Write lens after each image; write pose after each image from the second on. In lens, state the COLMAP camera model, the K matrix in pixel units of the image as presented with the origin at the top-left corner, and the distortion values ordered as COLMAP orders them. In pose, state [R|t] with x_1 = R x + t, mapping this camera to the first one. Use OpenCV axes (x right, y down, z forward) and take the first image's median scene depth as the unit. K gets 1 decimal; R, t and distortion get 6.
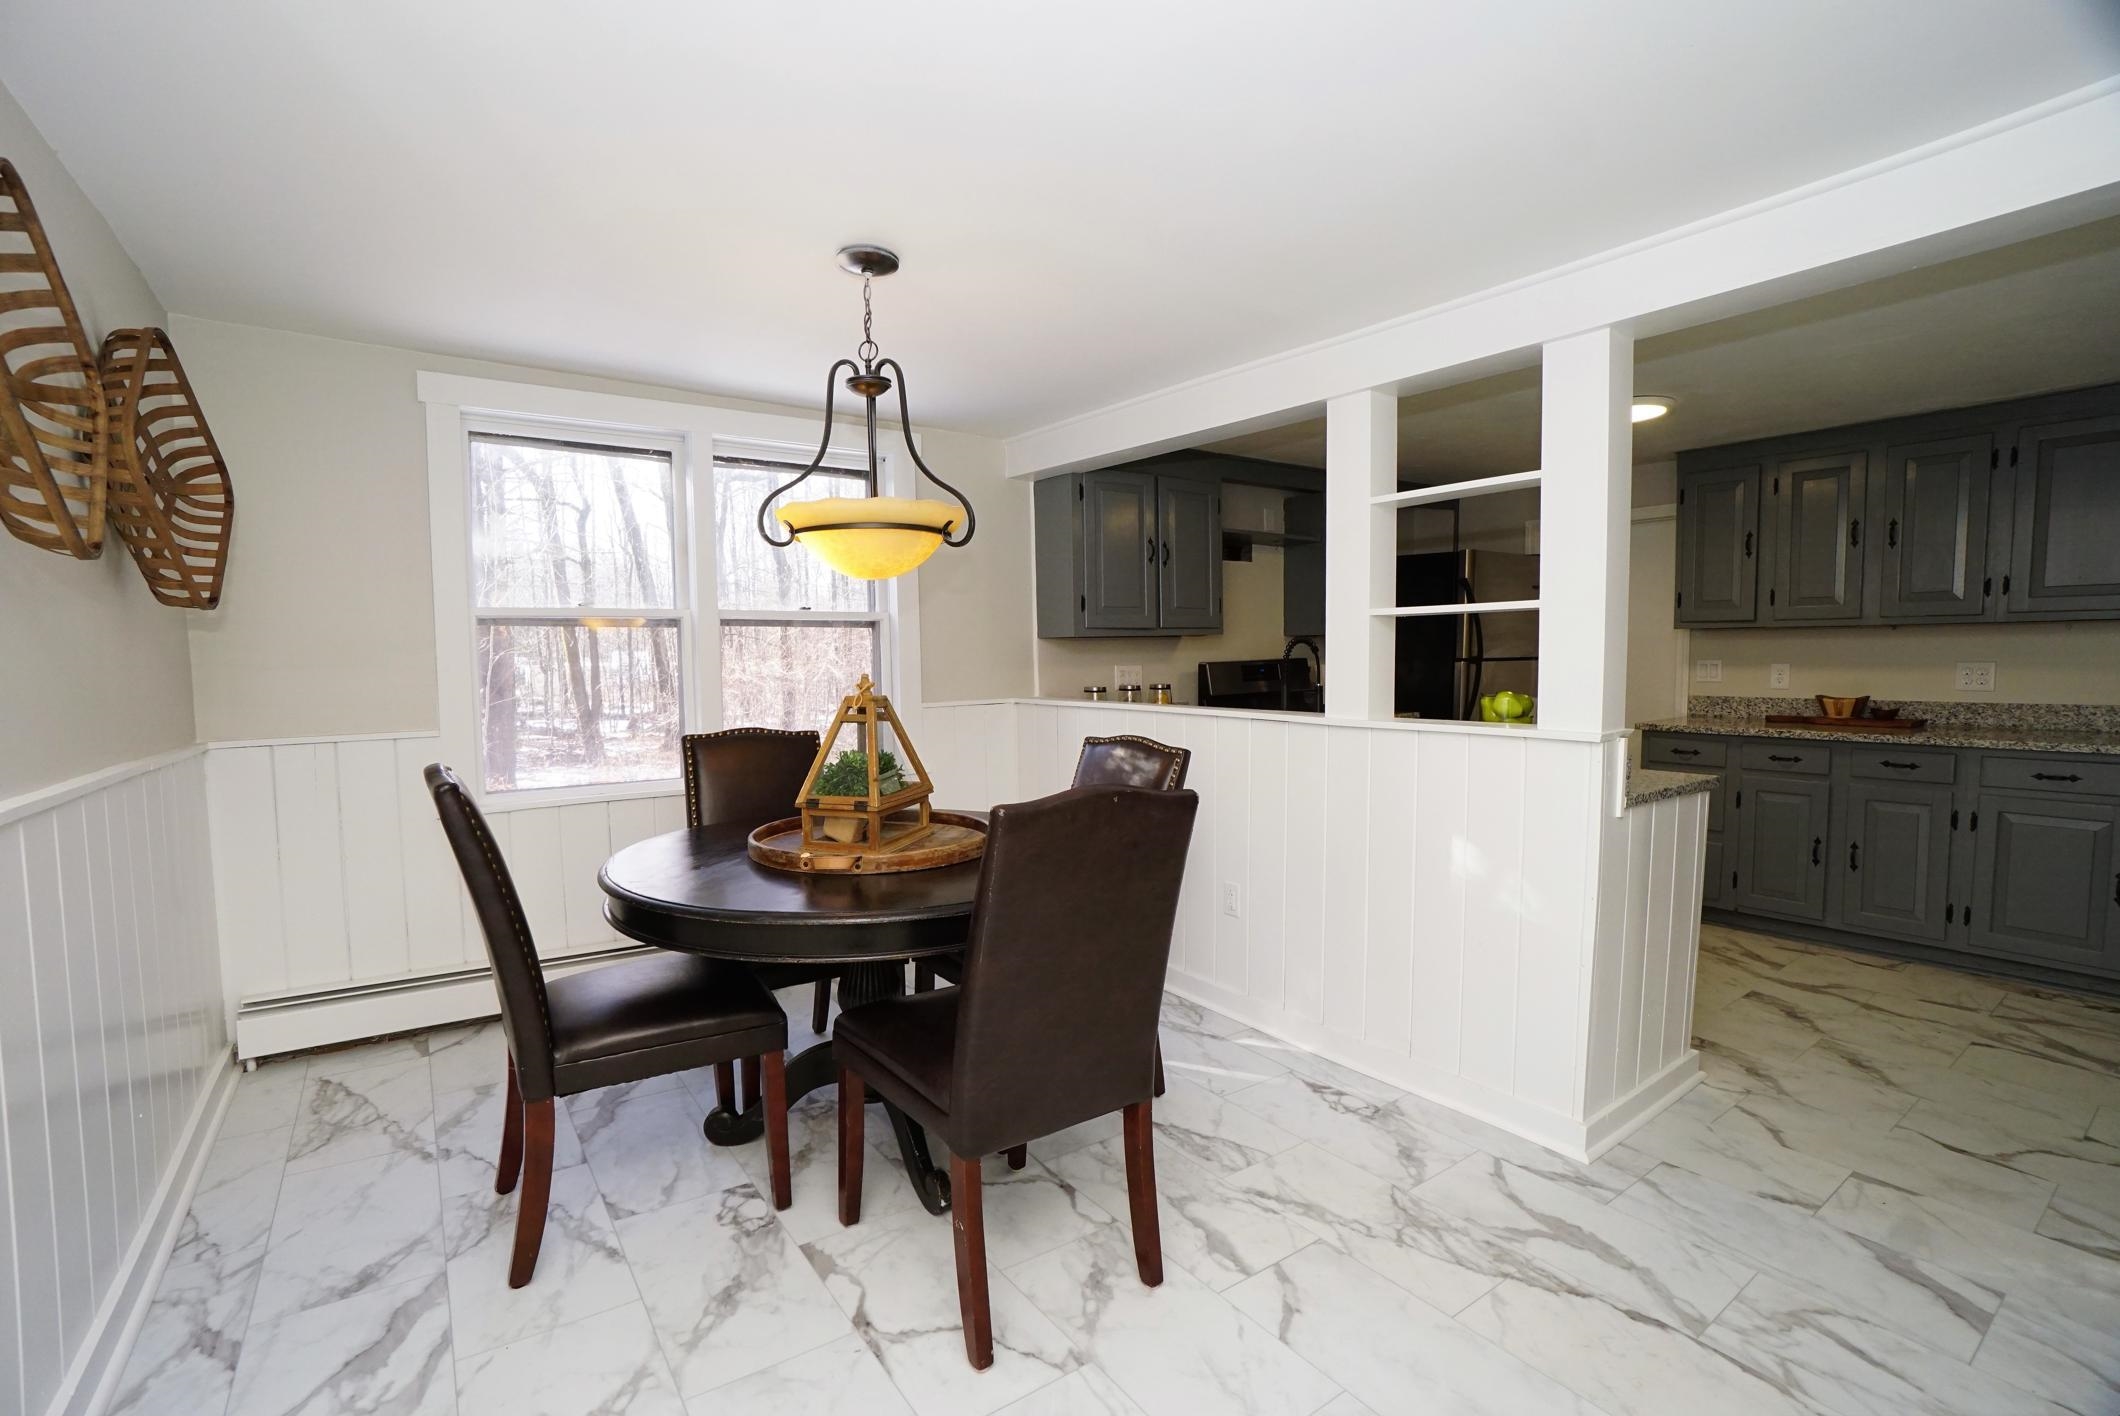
lens RADIAL K [[936.5, 0, 1055.0], [0, 936.5, 722.5], [0, 0, 1]] dist [-0.059522, 0.021862]
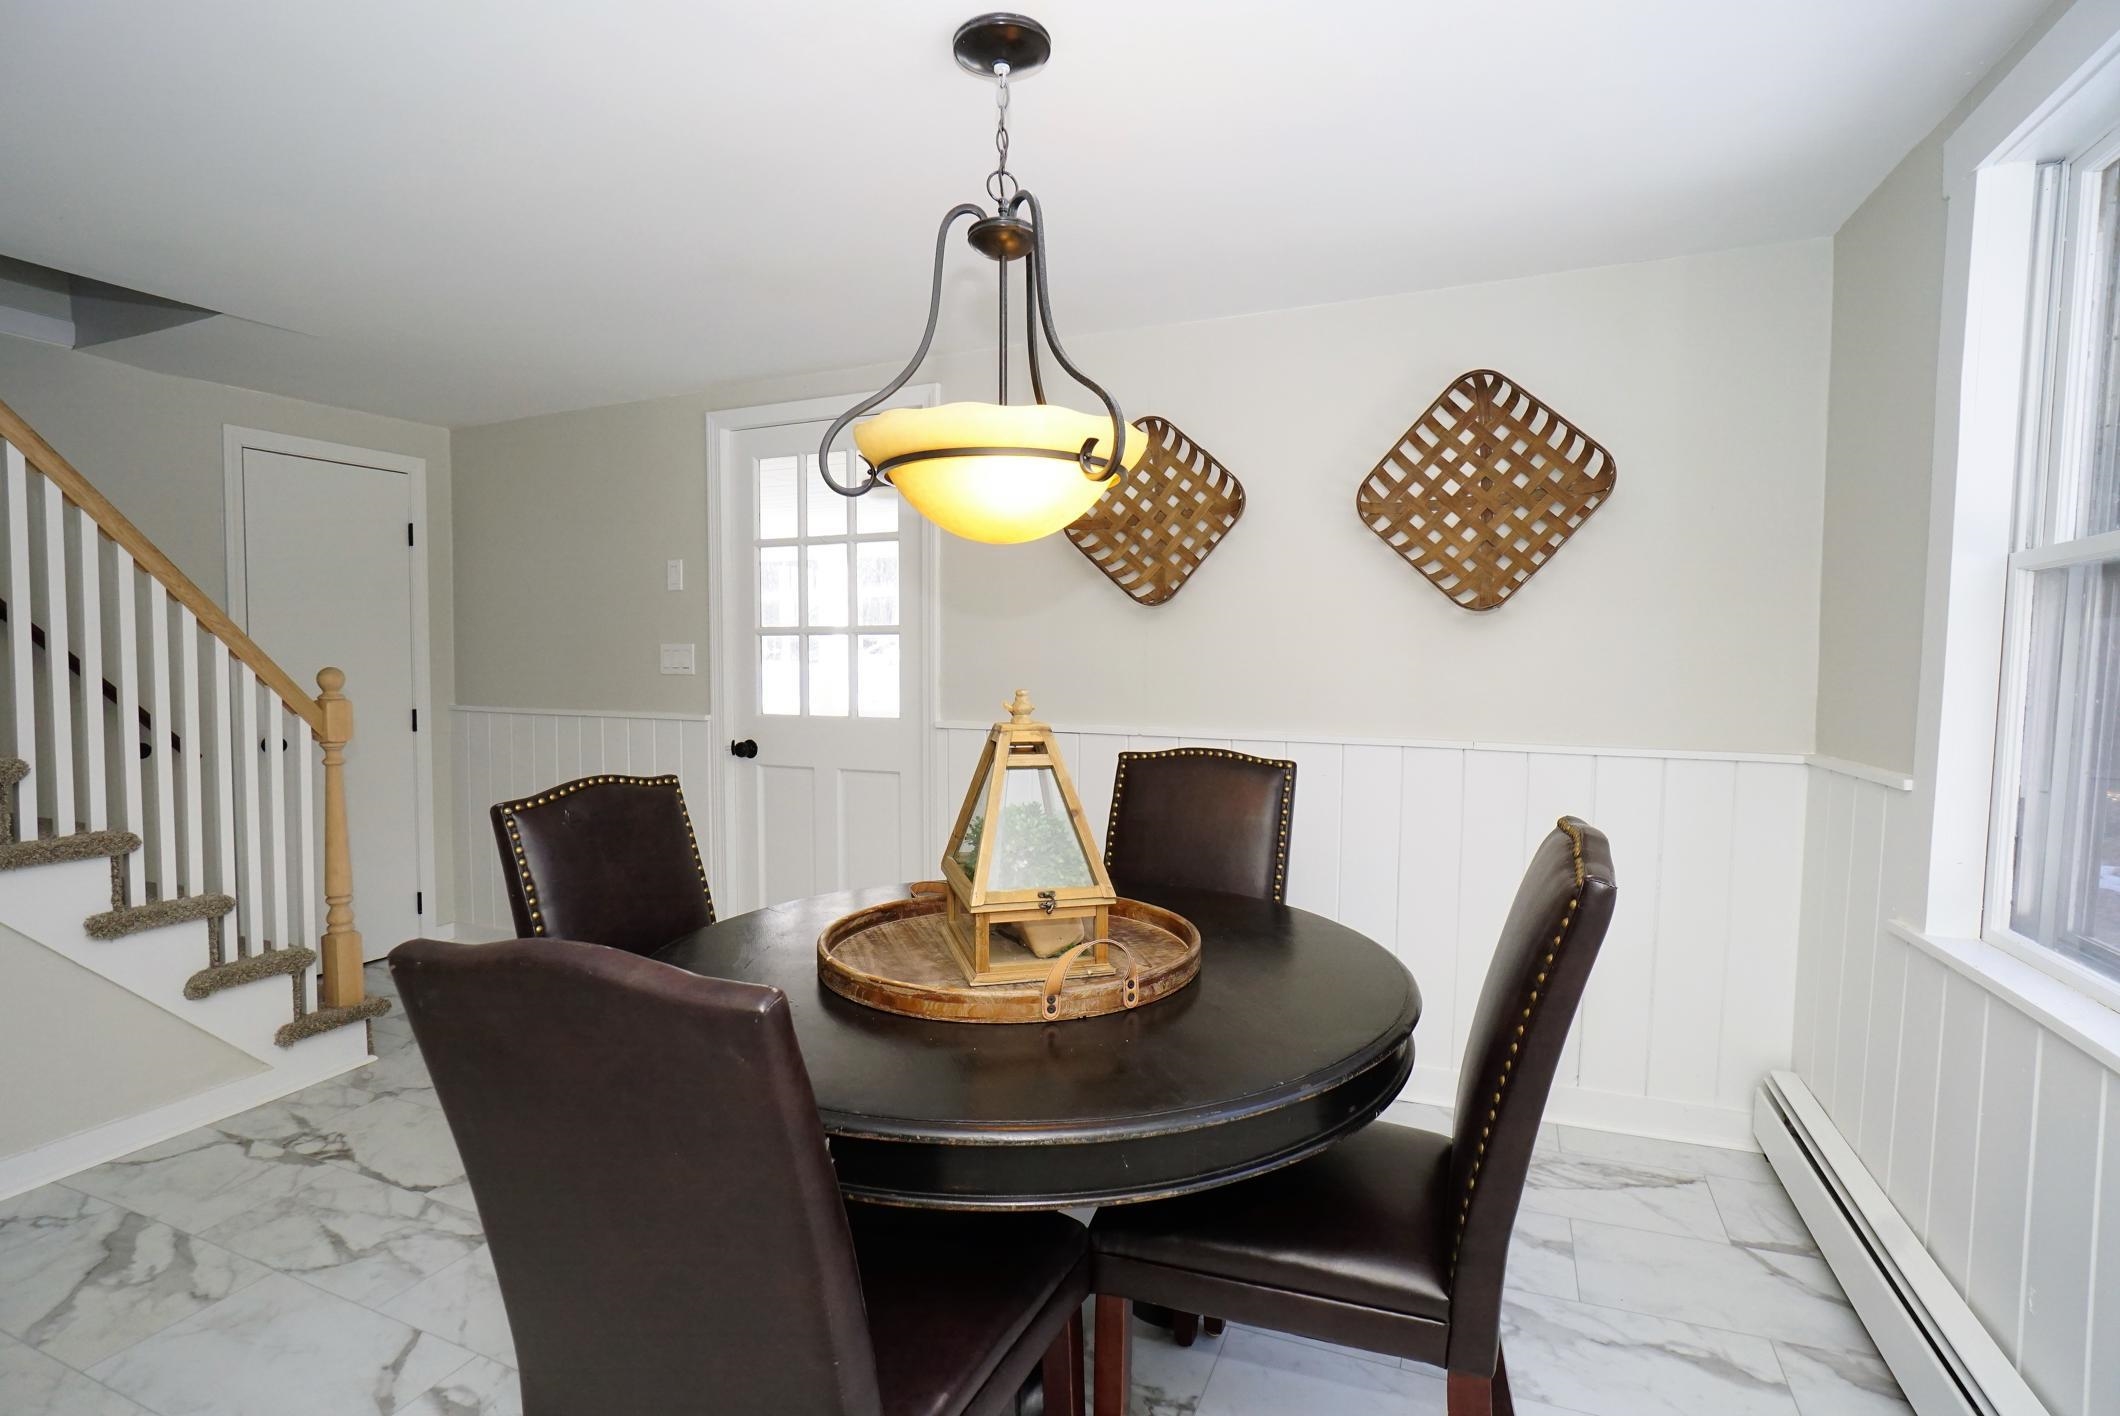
lens RADIAL K [[1012.1, 0, 1060.8], [0, 1012.1, 718.9], [0, 0, 1]] dist [-0.049058, 0.017893]
pose [[-0.854760, 0.040452, -0.517444, 0.081298], [-0.028475, 0.991802, 0.124572, -0.079323], [0.518241, 0.121214, -0.846601, 1.067101]]
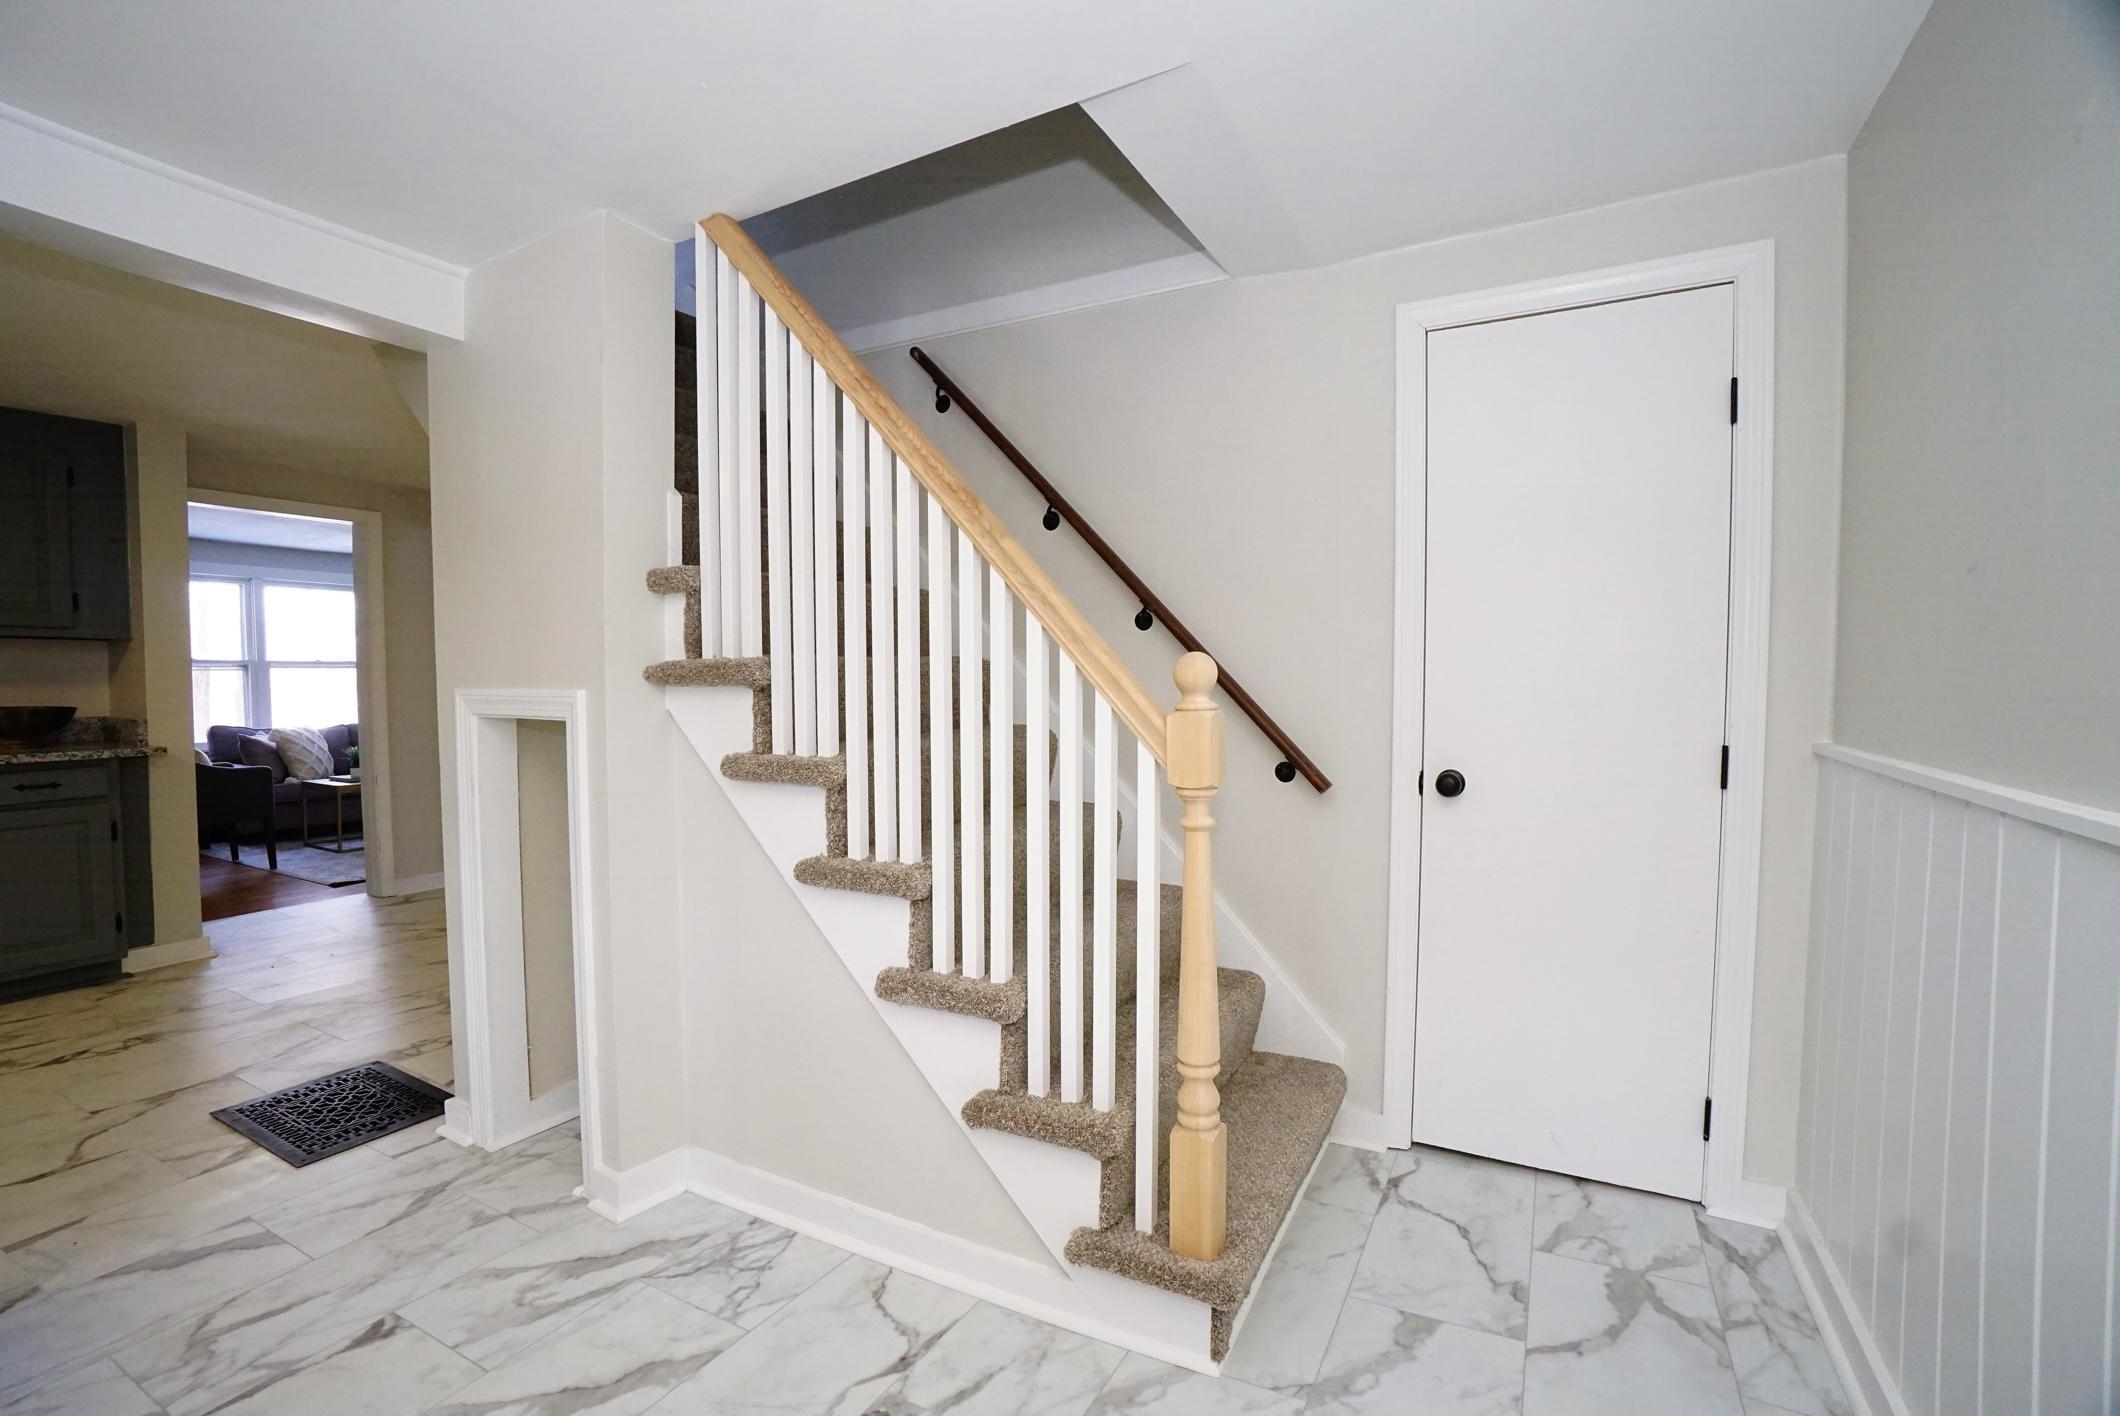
lens RADIAL K [[939.0, 0, 1020.7], [0, 939.0, 722.7], [0, 0, 1]] dist [-0.063036, 0.025828]
pose [[-0.425589, -0.032659, 0.904327, -0.196045], [0.064537, 0.995708, 0.066331, -0.002586], [-0.902612, 0.086592, -0.421655, 0.273813]]
